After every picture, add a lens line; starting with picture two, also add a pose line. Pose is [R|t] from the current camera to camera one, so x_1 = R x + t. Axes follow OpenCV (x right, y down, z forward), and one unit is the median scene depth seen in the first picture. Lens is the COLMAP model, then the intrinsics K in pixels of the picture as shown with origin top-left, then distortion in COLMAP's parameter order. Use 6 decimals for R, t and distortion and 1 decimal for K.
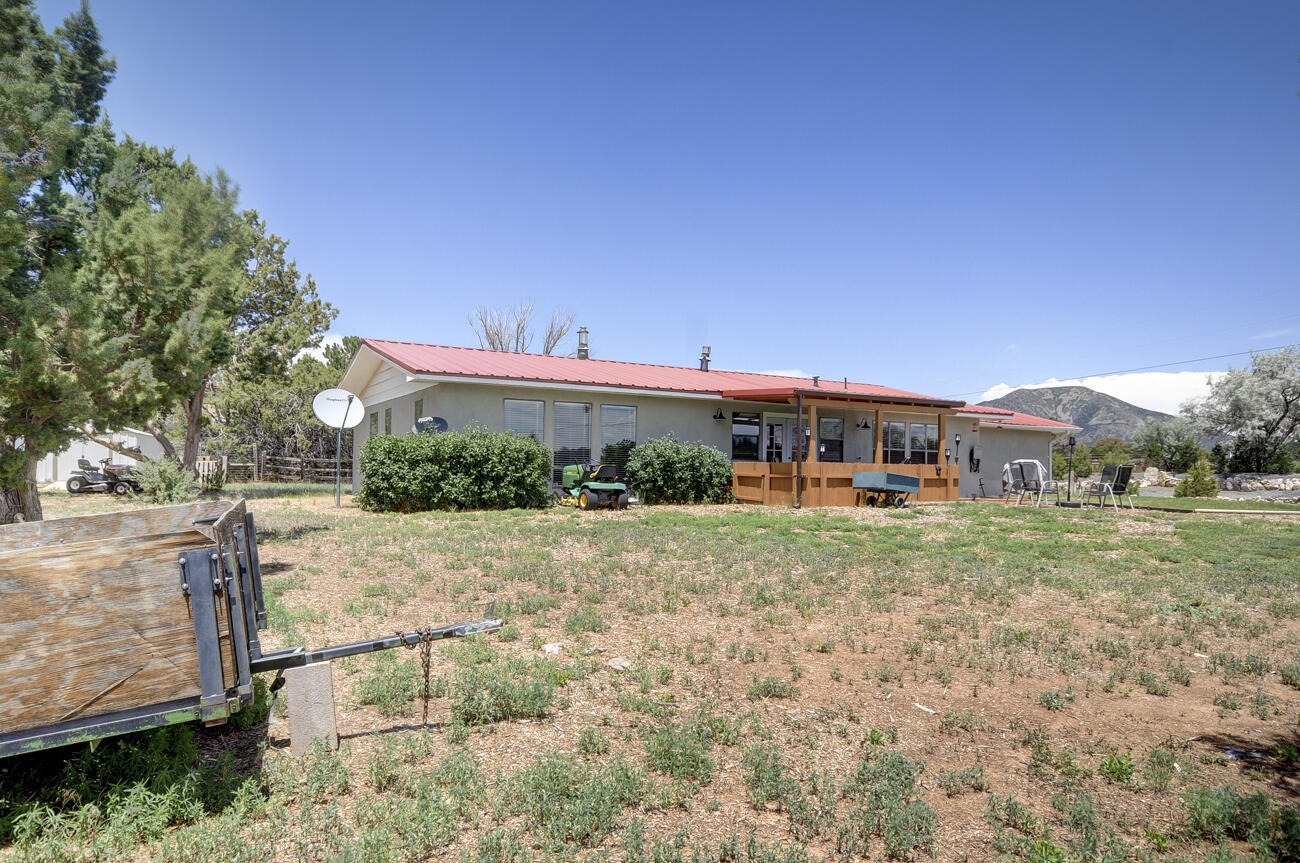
lens RADIAL K [[823.3, 0, 650.5], [0, 823.3, 455.3], [0, 0, 1]] dist [0.007023, 0.000424]
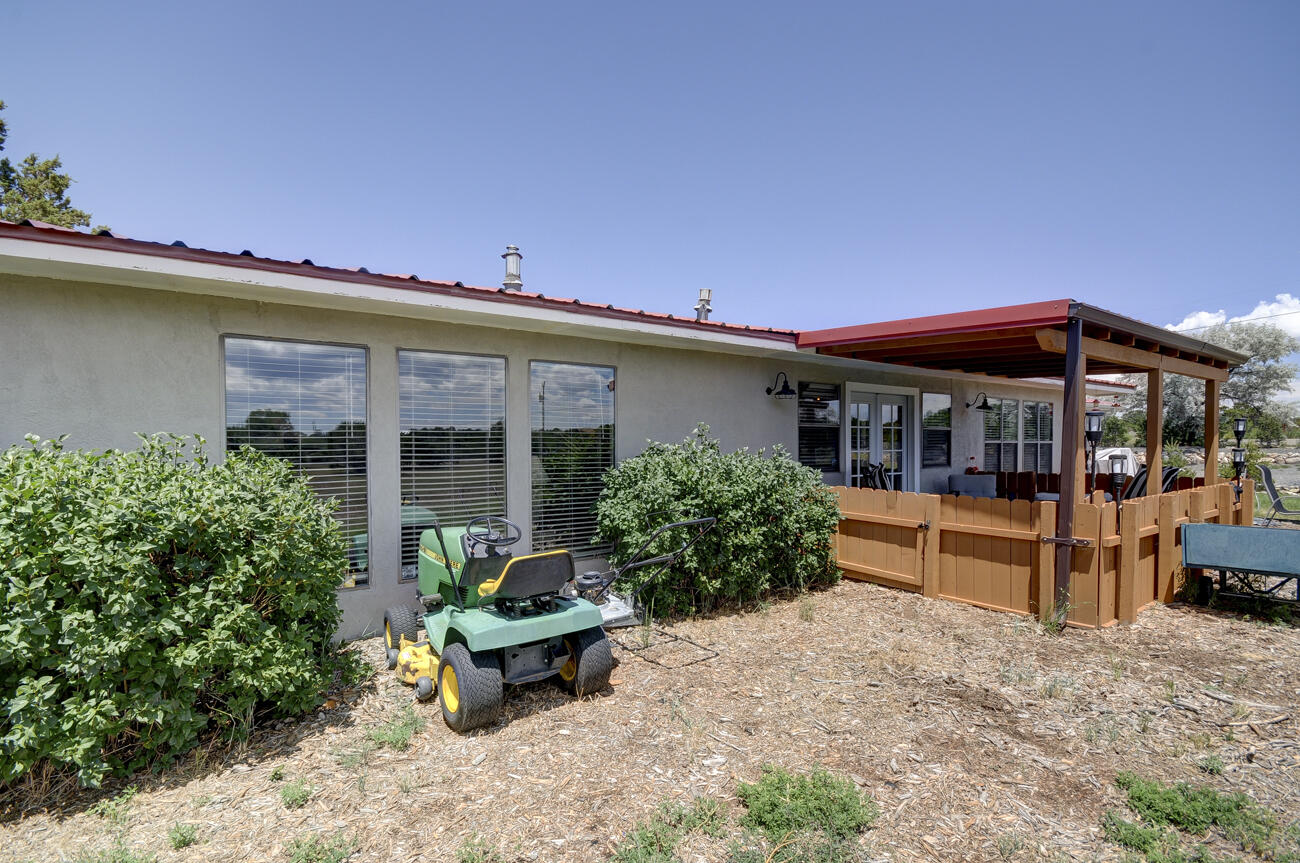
lens RADIAL K [[599.5, 0, 658.0], [0, 599.5, 461.8], [0, 0, 1]] dist [-0.001965, -0.000439]
pose [[0.995223, -0.022180, 0.095070, -0.027600], [0.017224, 0.998465, 0.052644, -0.027246], [-0.096091, -0.050755, 0.994078, 0.729078]]
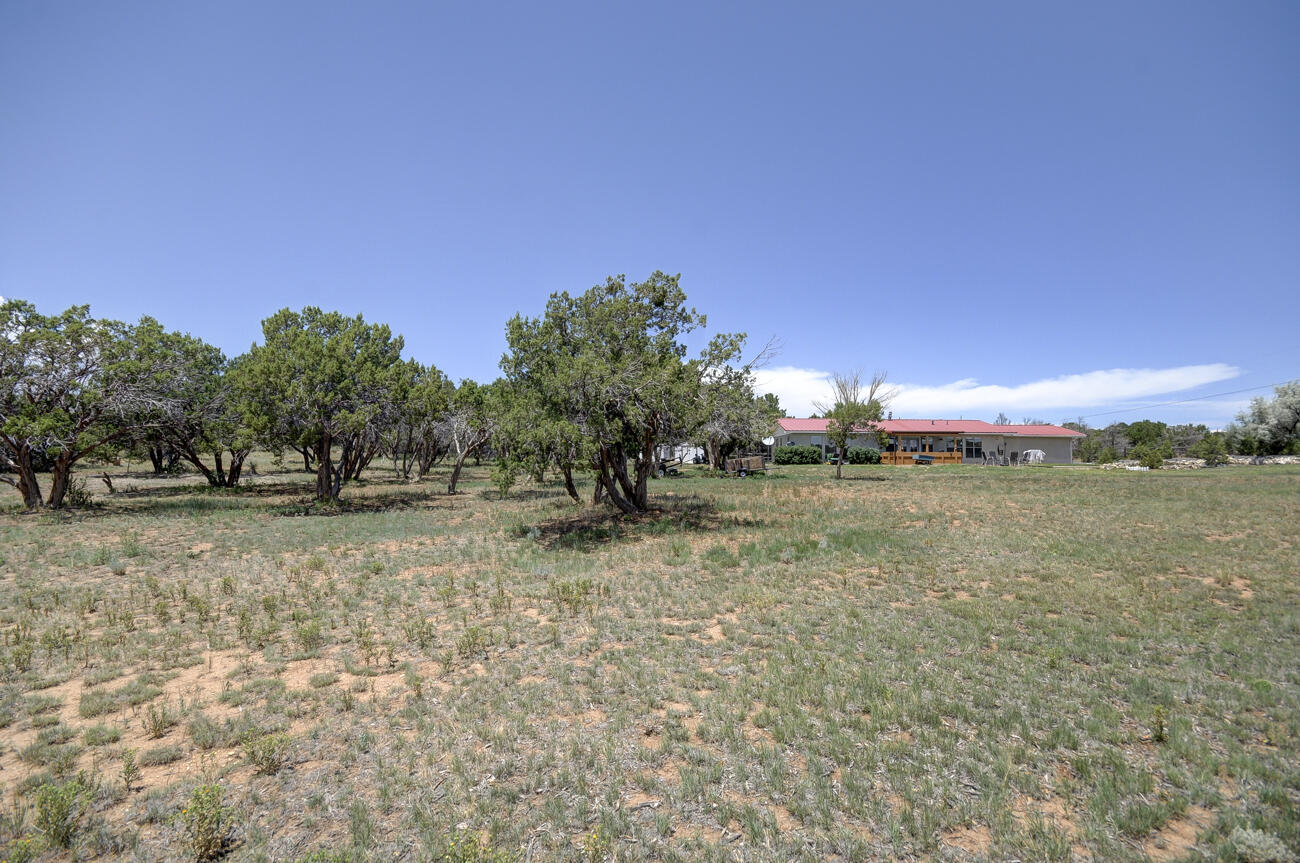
lens RADIAL K [[599.5, 0, 658.0], [0, 599.5, 461.8], [0, 0, 1]] dist [-0.001965, -0.000439]
pose [[0.863143, -0.006906, -0.504912, 0.580237], [0.016140, 0.999773, 0.013916, -0.001030], [0.504701, -0.020161, 0.863059, -1.645793]]
